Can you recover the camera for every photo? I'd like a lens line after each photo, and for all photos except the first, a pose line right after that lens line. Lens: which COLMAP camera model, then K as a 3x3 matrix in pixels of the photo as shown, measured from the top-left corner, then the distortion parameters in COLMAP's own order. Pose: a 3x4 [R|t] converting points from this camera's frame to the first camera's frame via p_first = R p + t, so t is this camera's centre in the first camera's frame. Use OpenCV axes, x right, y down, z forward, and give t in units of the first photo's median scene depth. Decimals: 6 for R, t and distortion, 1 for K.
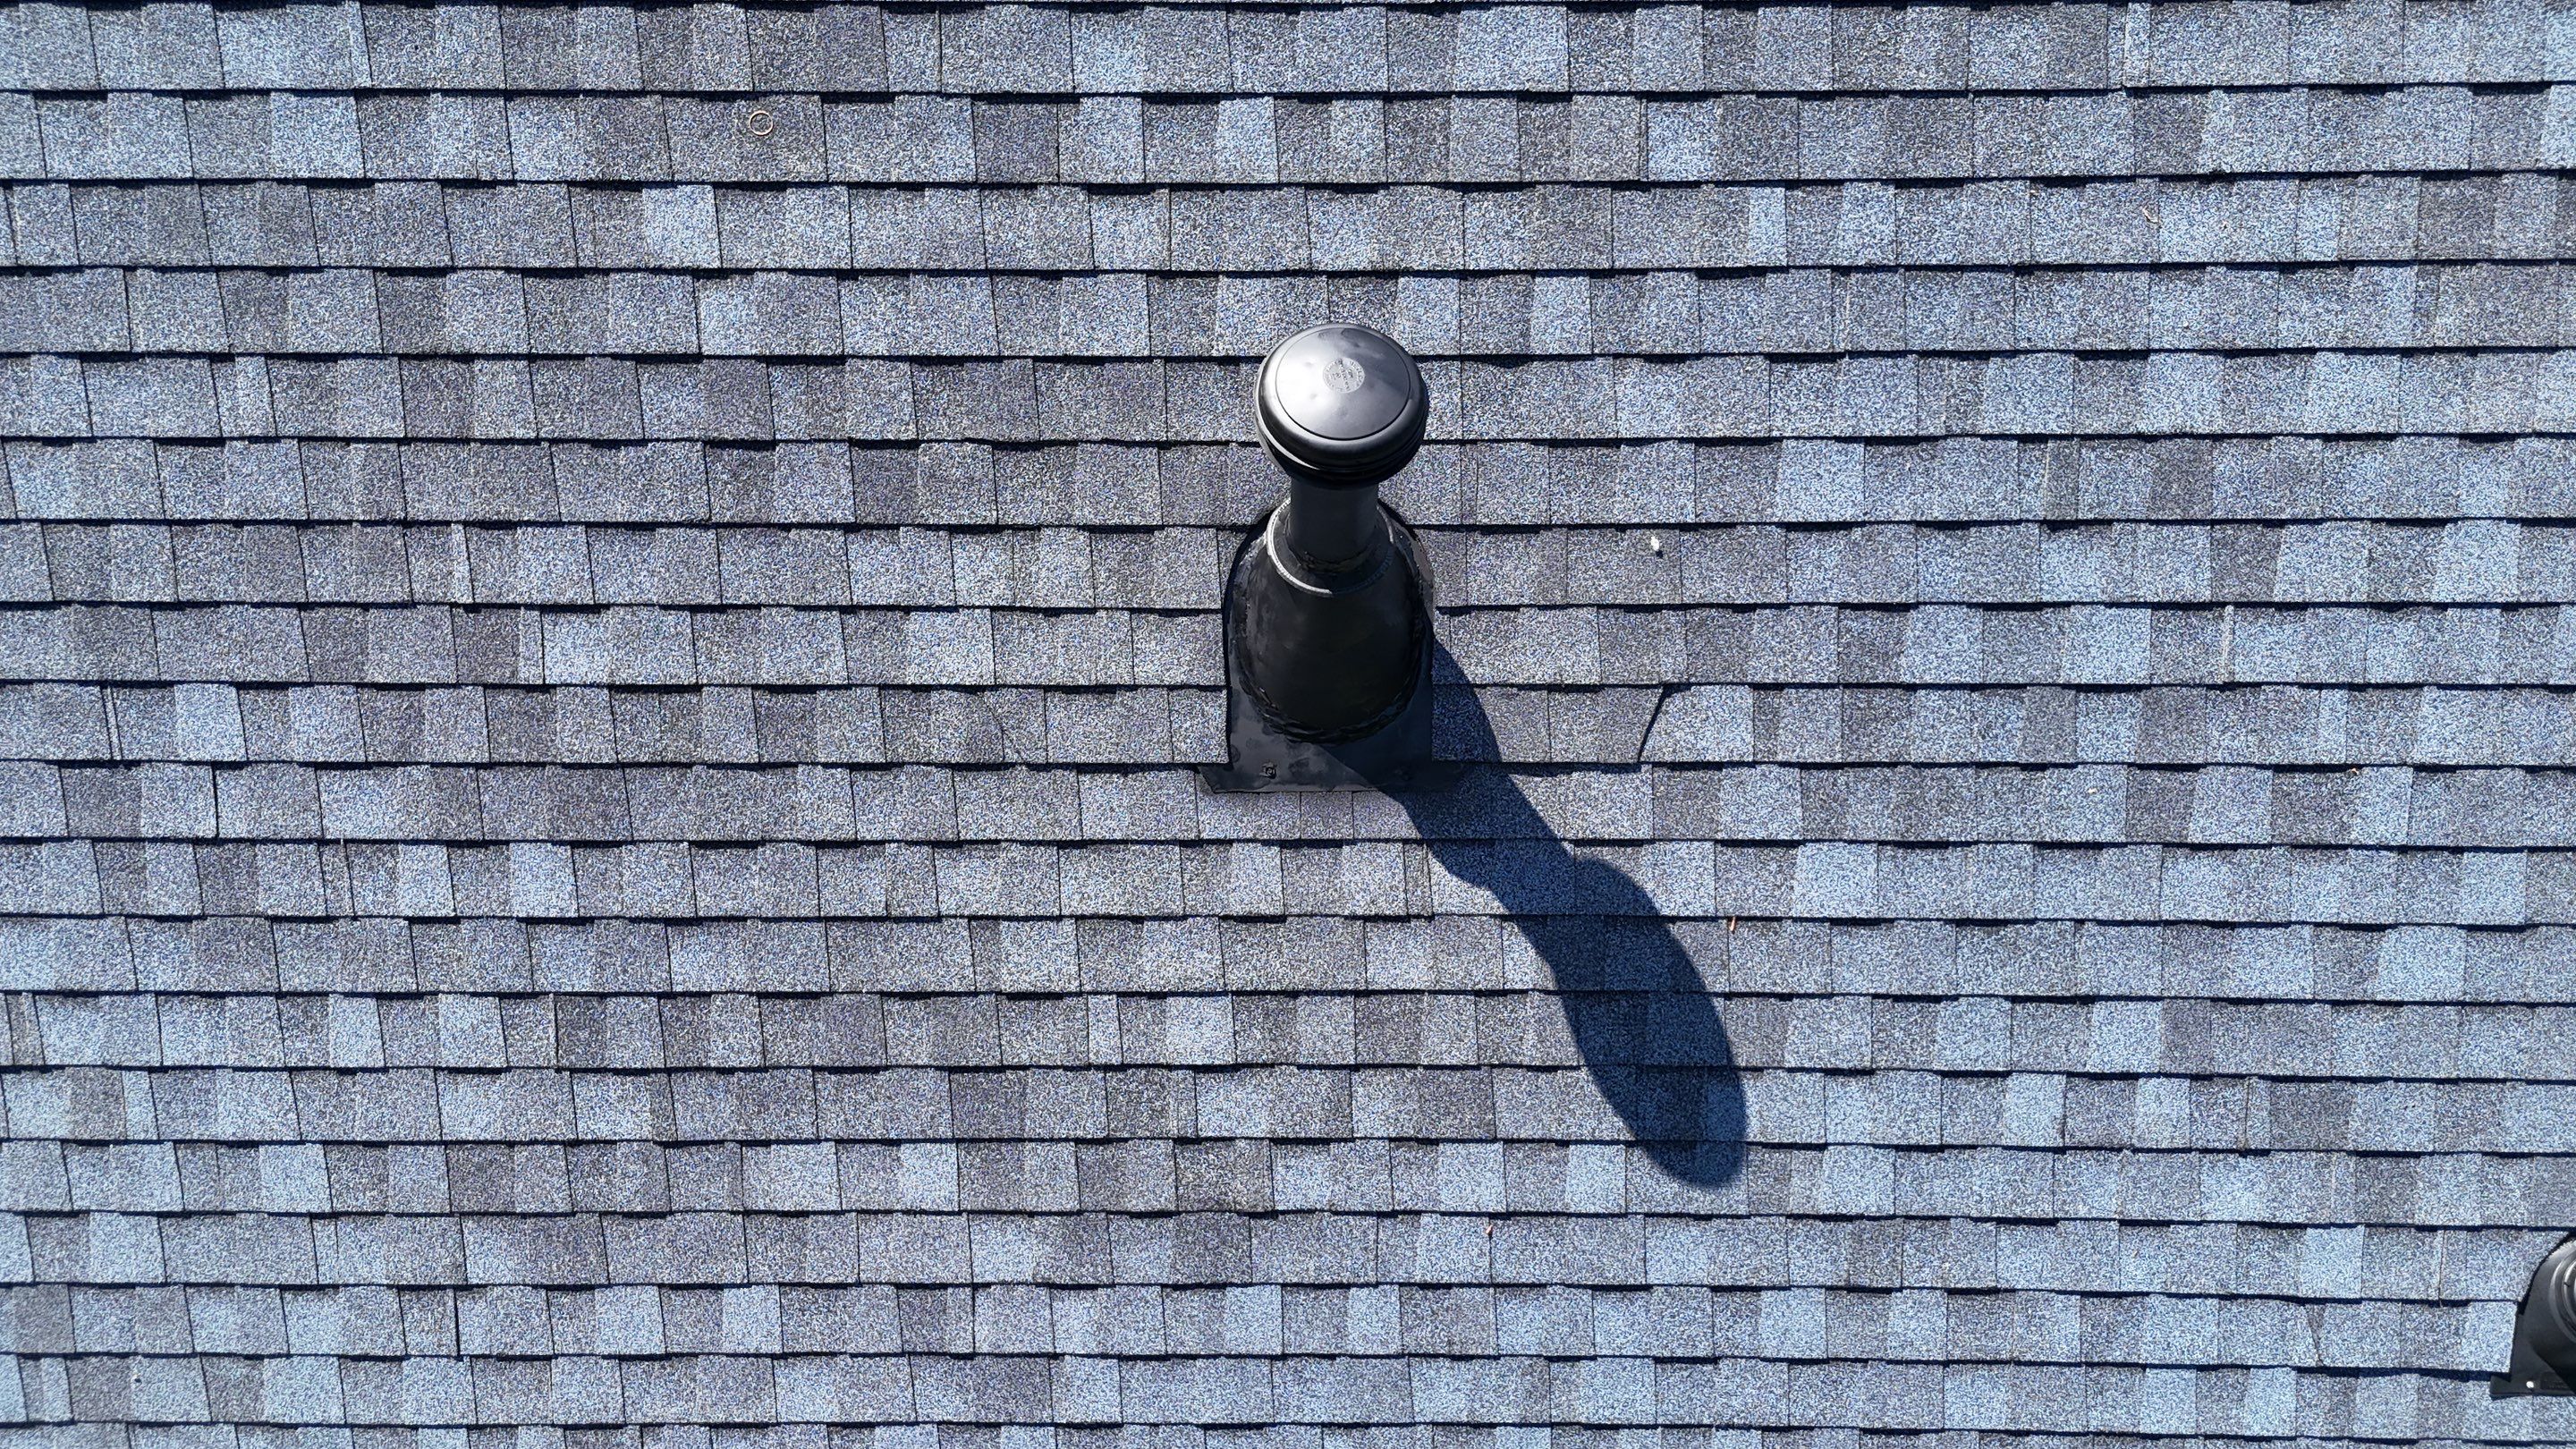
lens RADIAL K [[1904.7, 0, 1288.0], [0, 1904.7, 726.0], [0, 0, 1]] dist [0.073175, -0.074061]
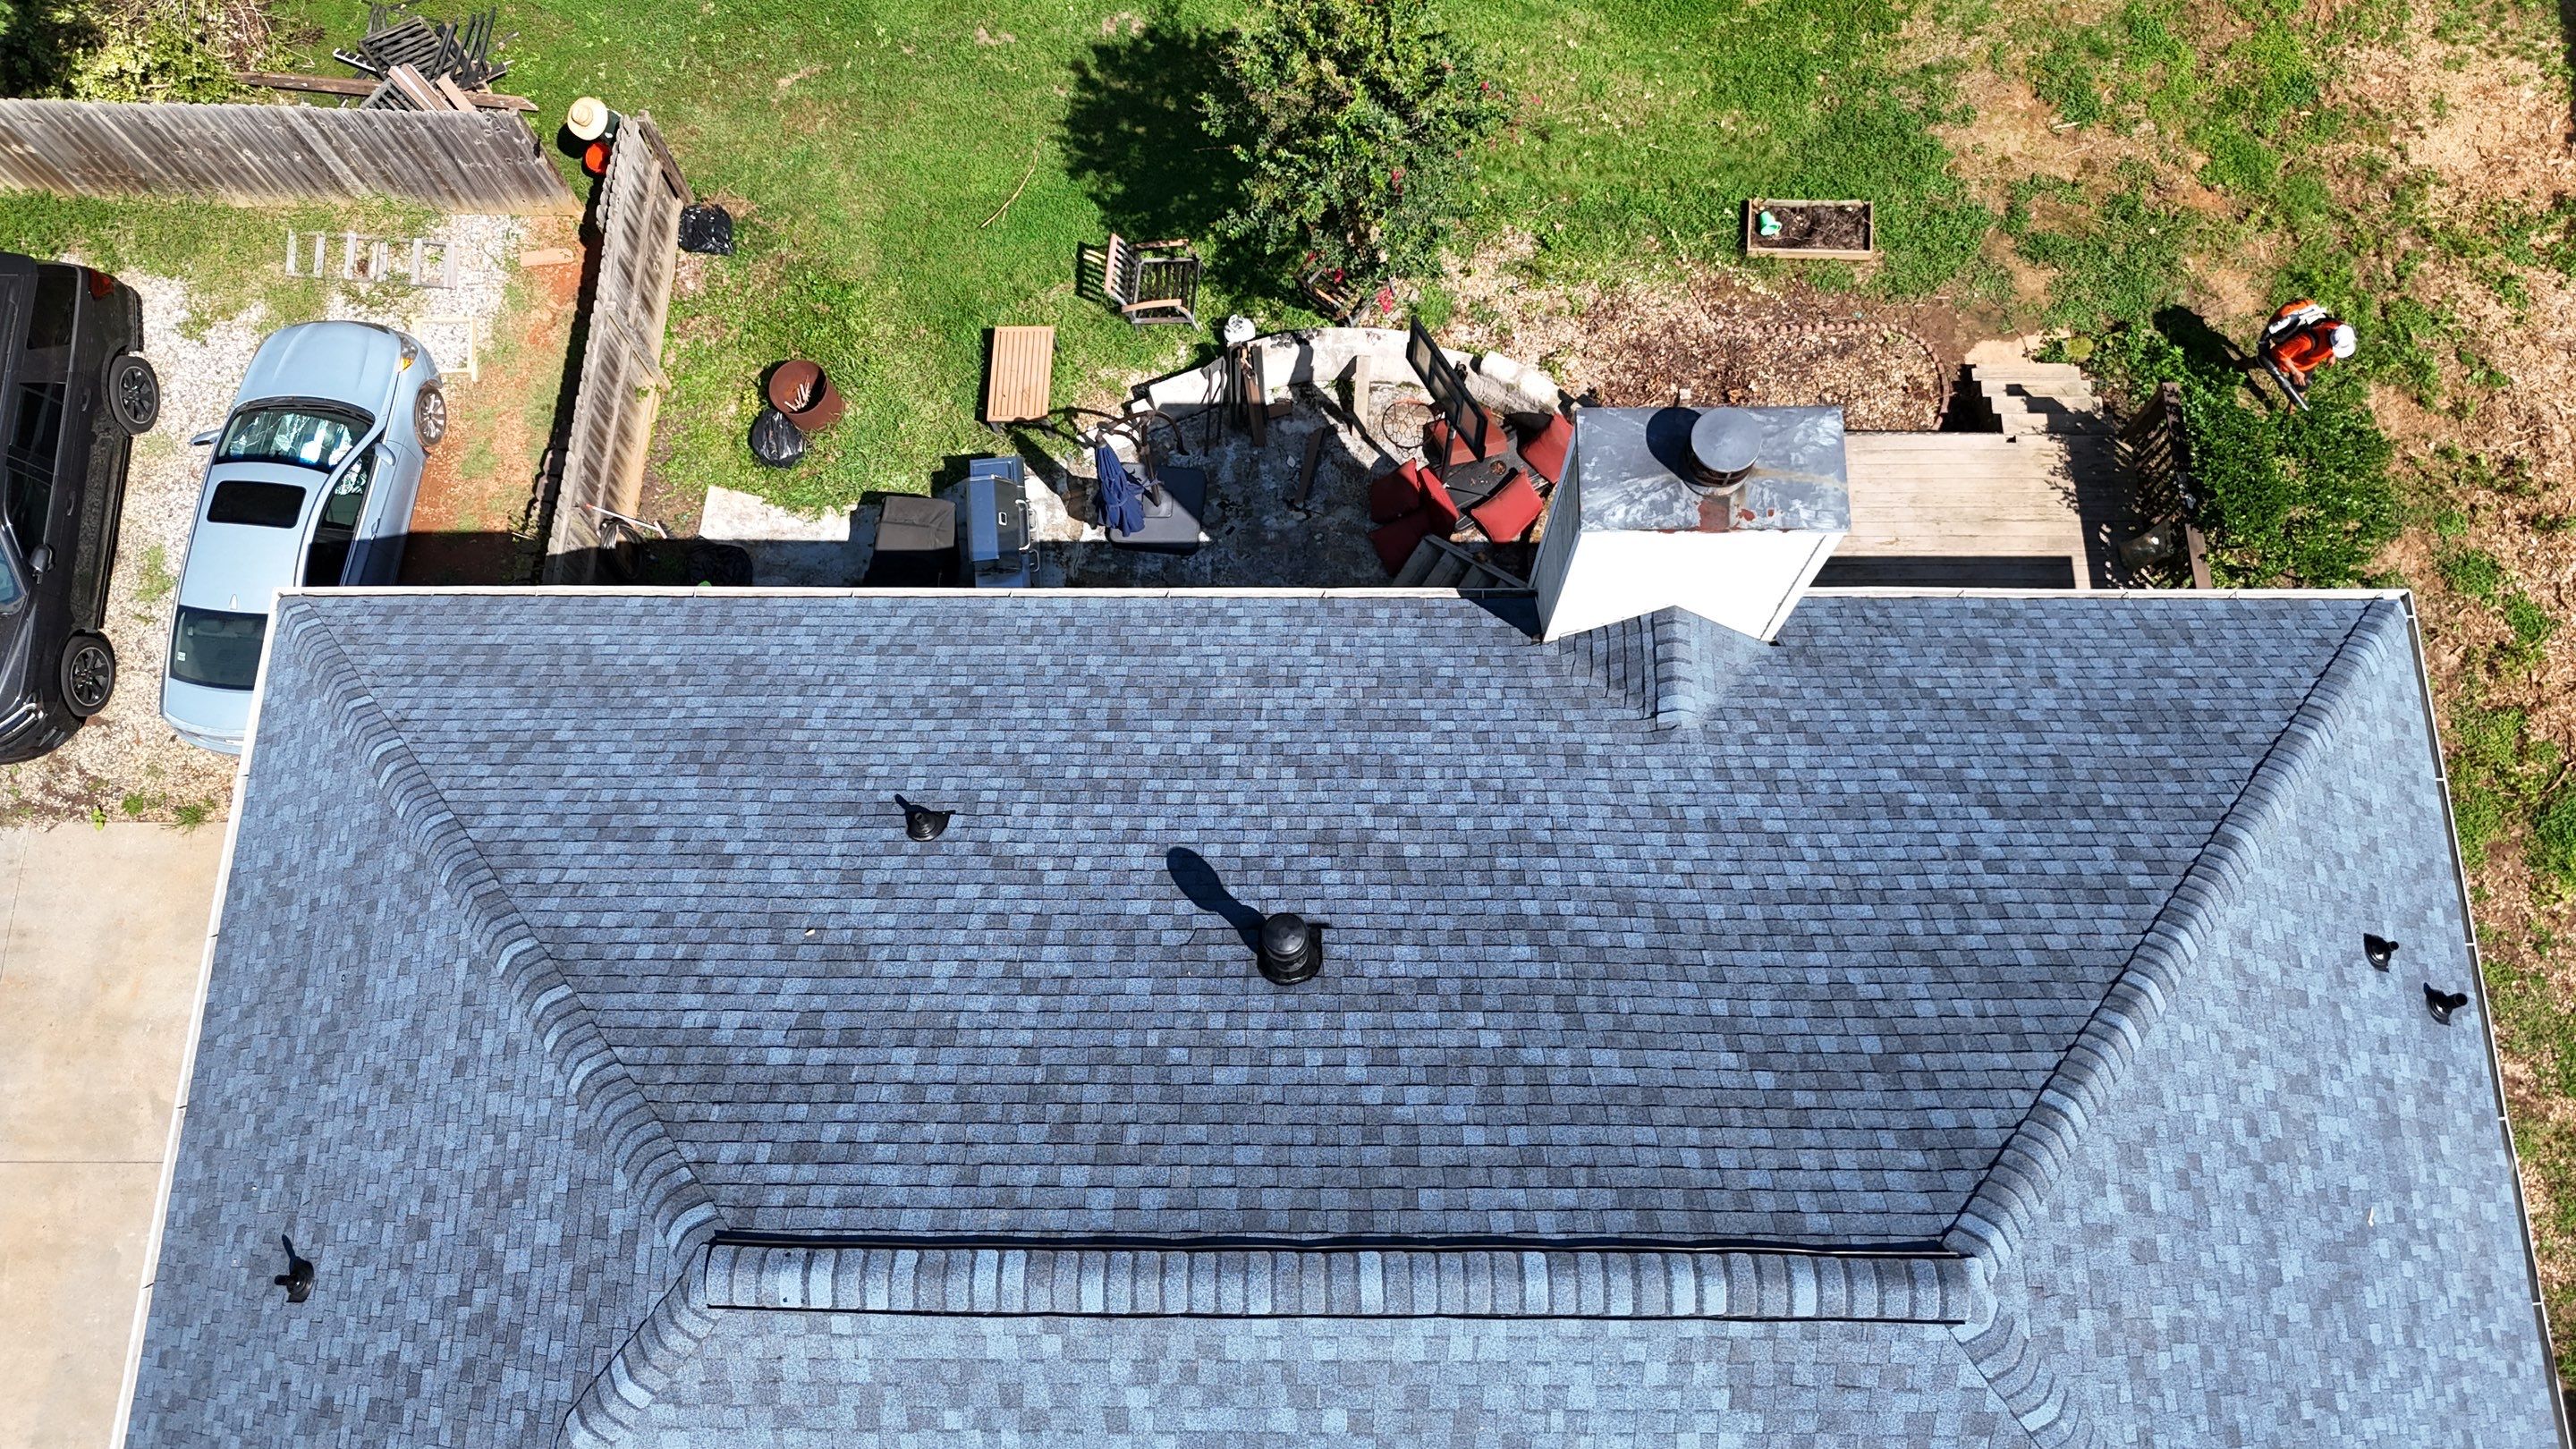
lens RADIAL K [[1904.7, 0, 1287.8], [0, 1904.7, 718.8], [0, 0, 1]] dist [0.073175, -0.074061]
pose [[-0.999568, 0.009585, 0.027772, -0.066638], [0.013664, -0.685162, 0.728262, -2.065121], [0.026009, 0.728328, 0.684735, -1.467870]]
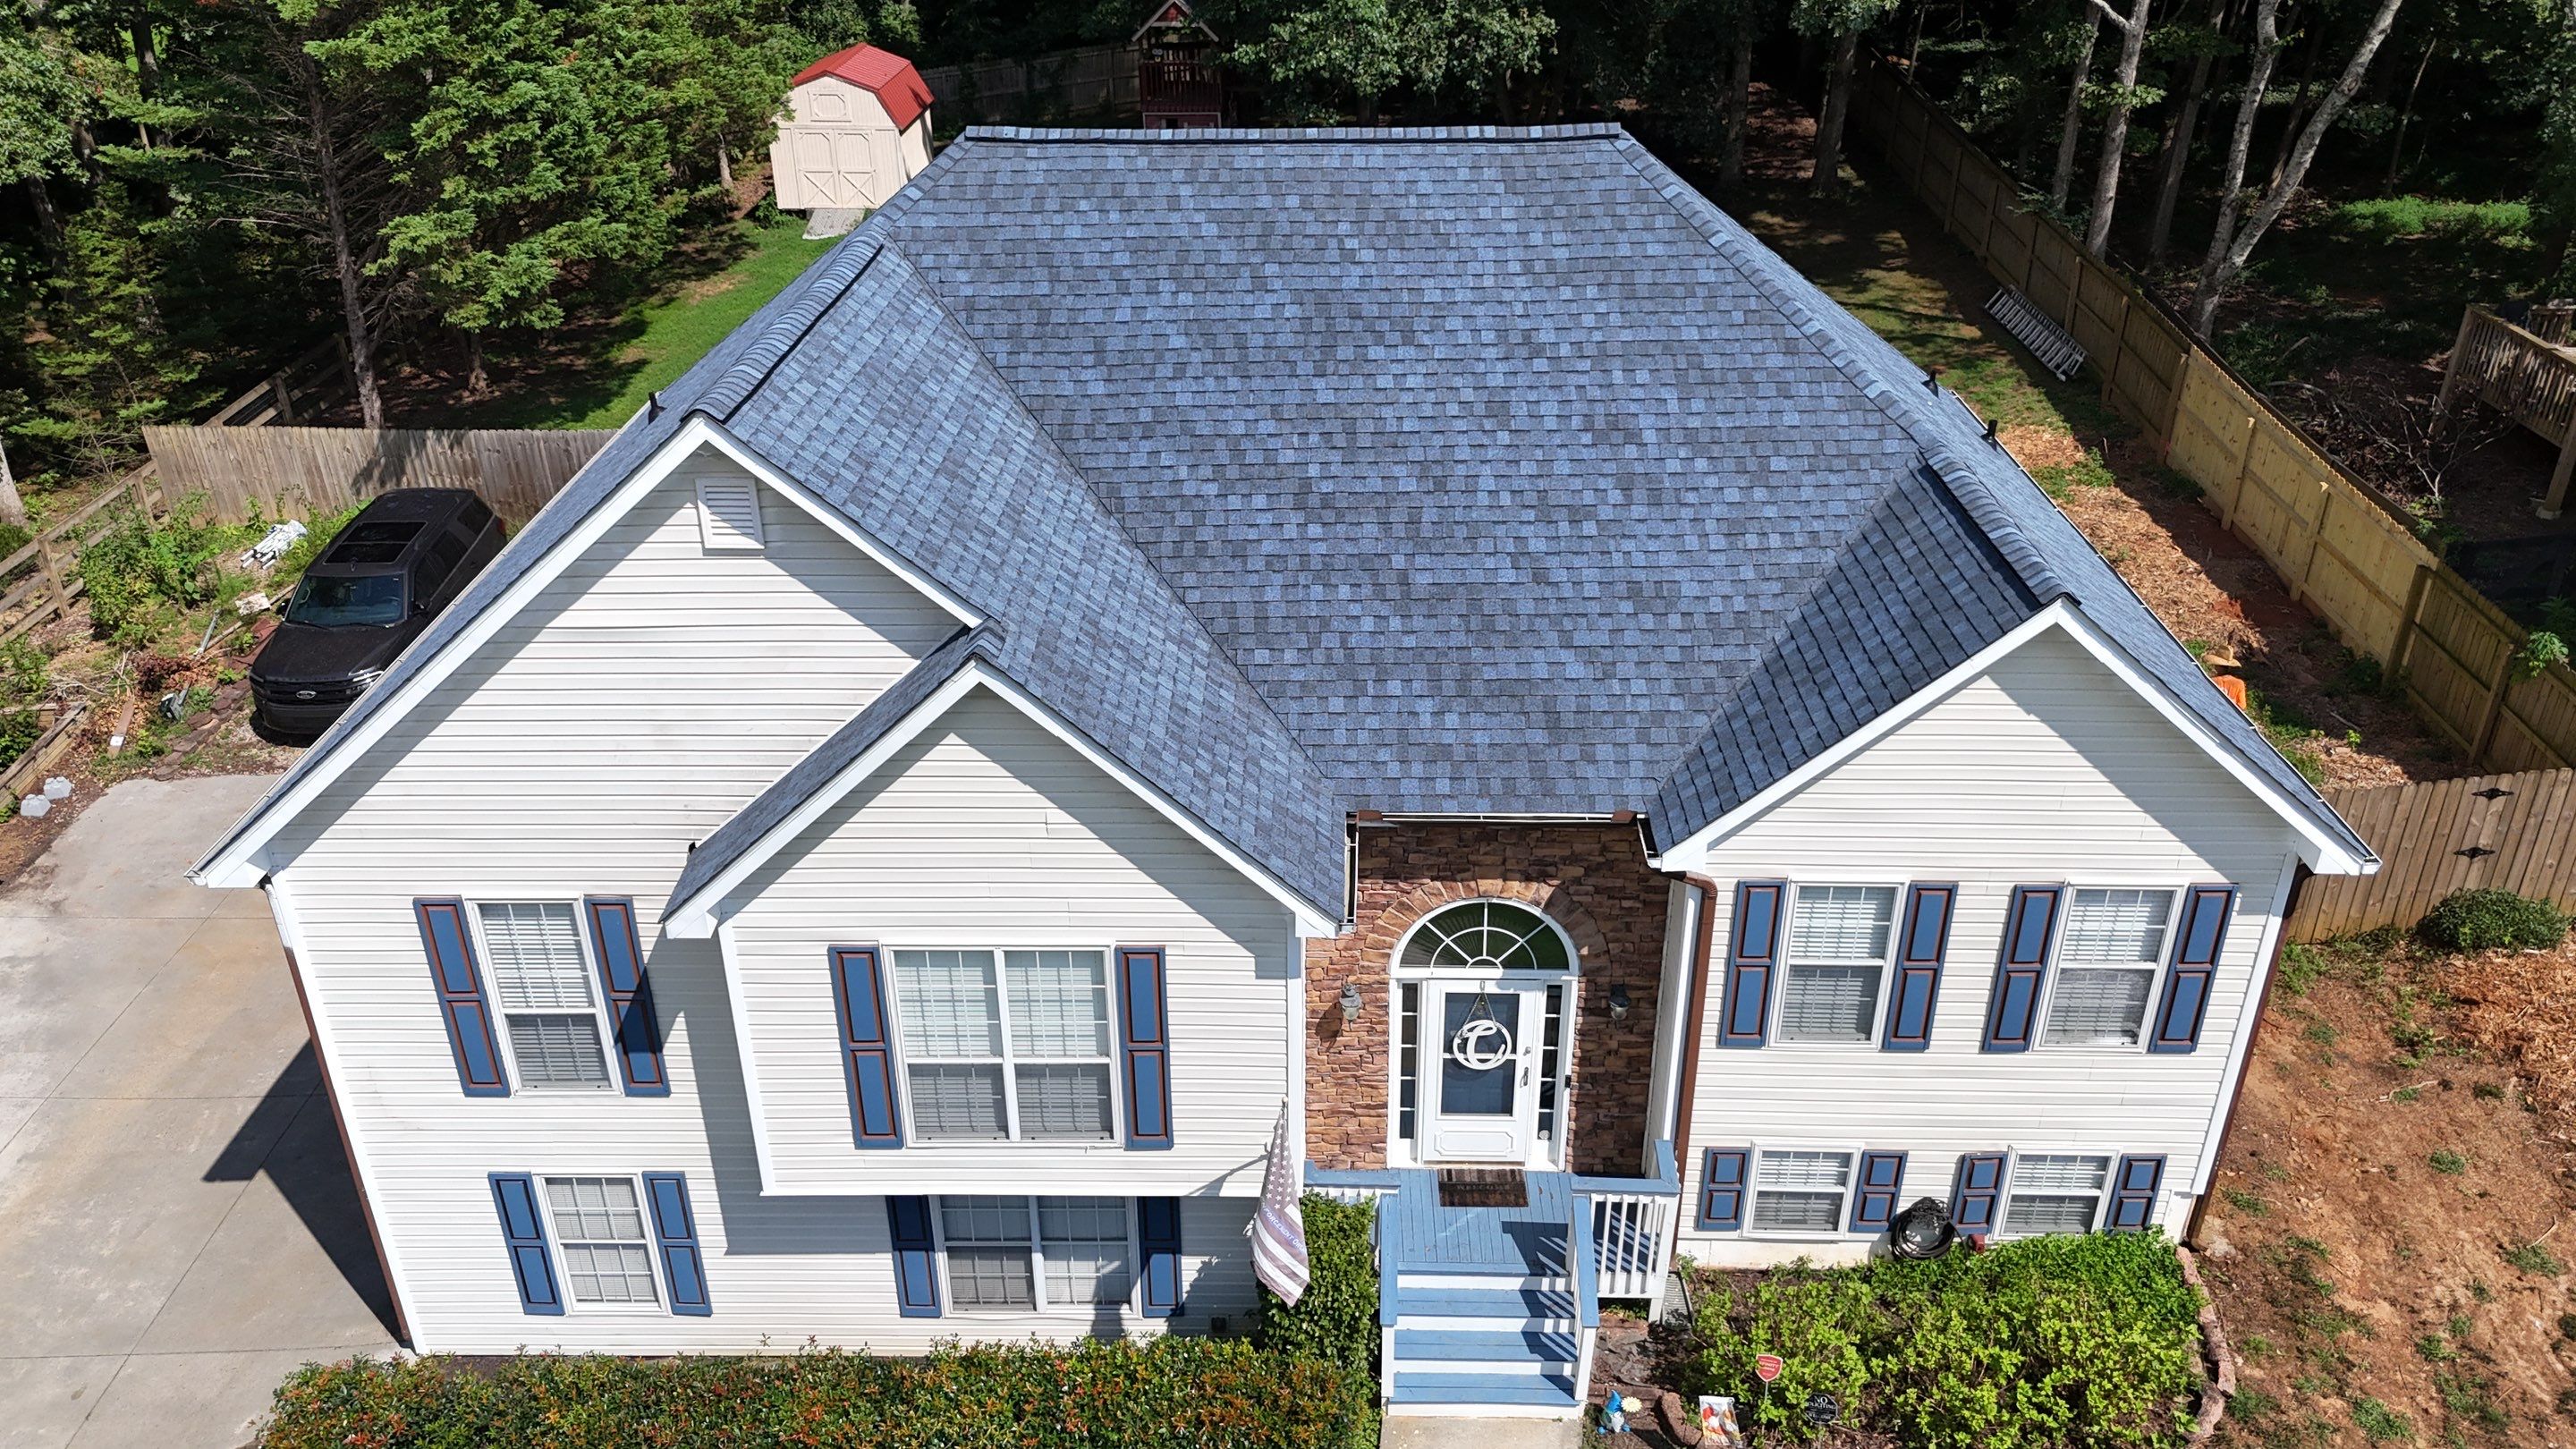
lens RADIAL K [[1904.7, 0, 1301.2], [0, 1904.7, 735.5], [0, 0, 1]] dist [0.073175, -0.074061]
pose [[-0.999753, 0.014668, 0.016722, -0.132648], [0.016817, 0.006364, 0.999838, -5.647628], [0.014559, 0.999872, -0.006609, 2.442655]]
